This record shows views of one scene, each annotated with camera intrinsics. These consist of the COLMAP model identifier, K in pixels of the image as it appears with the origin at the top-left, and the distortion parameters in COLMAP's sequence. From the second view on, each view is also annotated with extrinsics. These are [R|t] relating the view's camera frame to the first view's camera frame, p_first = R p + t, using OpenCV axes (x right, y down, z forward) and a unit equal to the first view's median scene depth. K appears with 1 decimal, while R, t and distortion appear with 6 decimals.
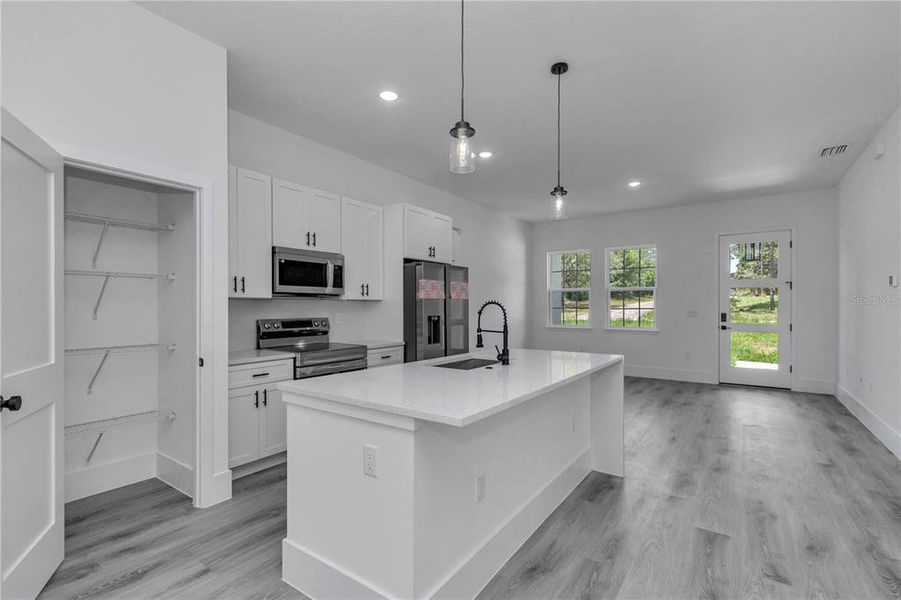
lens RADIAL K [[414.9, 0, 444.0], [0, 414.9, 305.4], [0, 0, 1]] dist [0.003764, 0.000464]
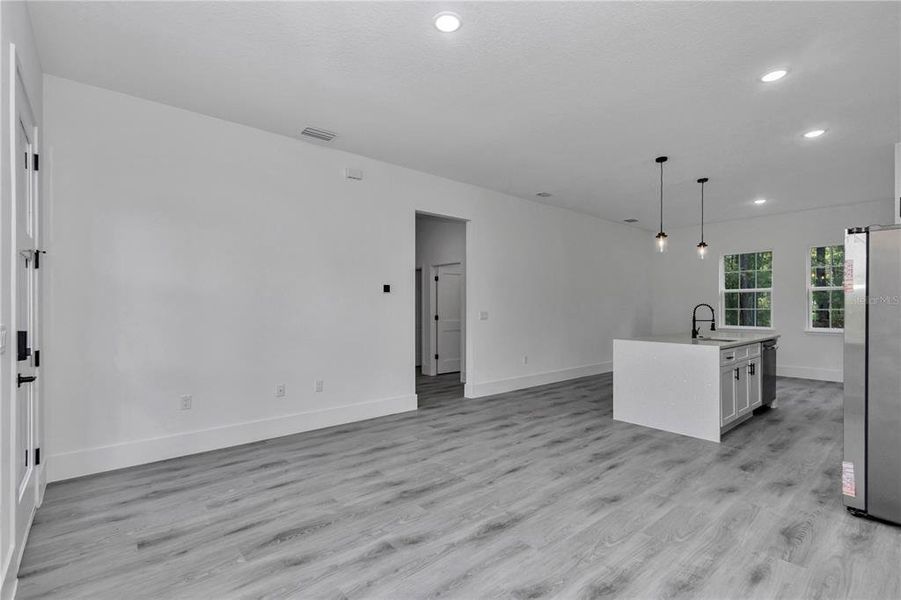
lens RADIAL K [[414.9, 0, 444.1], [0, 414.9, 306.9], [0, 0, 1]] dist [0.003764, 0.000464]
pose [[-0.967669, 0.000644, 0.252222, 0.497177], [0.000820, 0.999999, 0.000592, 0.000693], [-0.252221, 0.000780, -0.967669, 1.997844]]
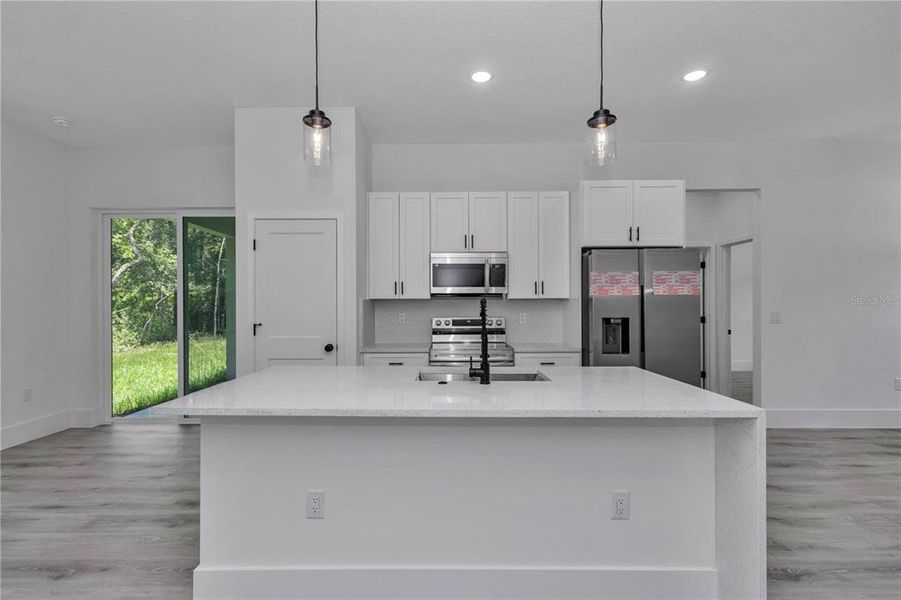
lens RADIAL K [[414.9, 0, 456.5], [0, 414.9, 303.7], [0, 0, 1]] dist [0.003764, 0.000464]
pose [[0.583958, -0.008884, -0.811735, 0.471257], [0.003673, 0.999959, -0.008302, 0.004910], [0.811775, 0.001866, 0.583967, 0.344056]]
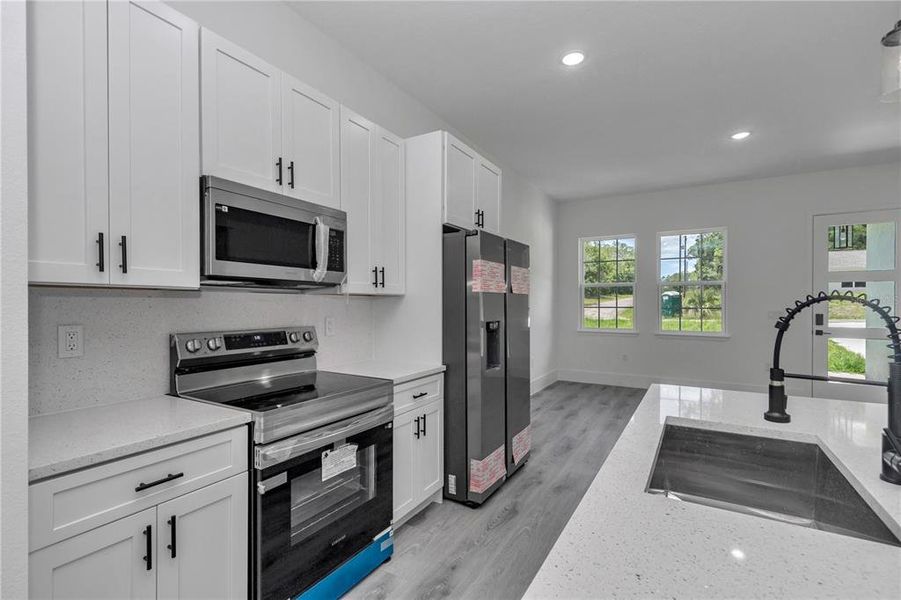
lens RADIAL K [[414.9, 0, 444.6], [0, 414.9, 305.9], [0, 0, 1]] dist [0.003764, 0.000464]
pose [[0.996882, 0.000651, 0.078900, -0.155547], [-0.001080, 0.999985, 0.005385, -0.000464], [-0.078895, -0.005454, 0.996868, 0.447970]]
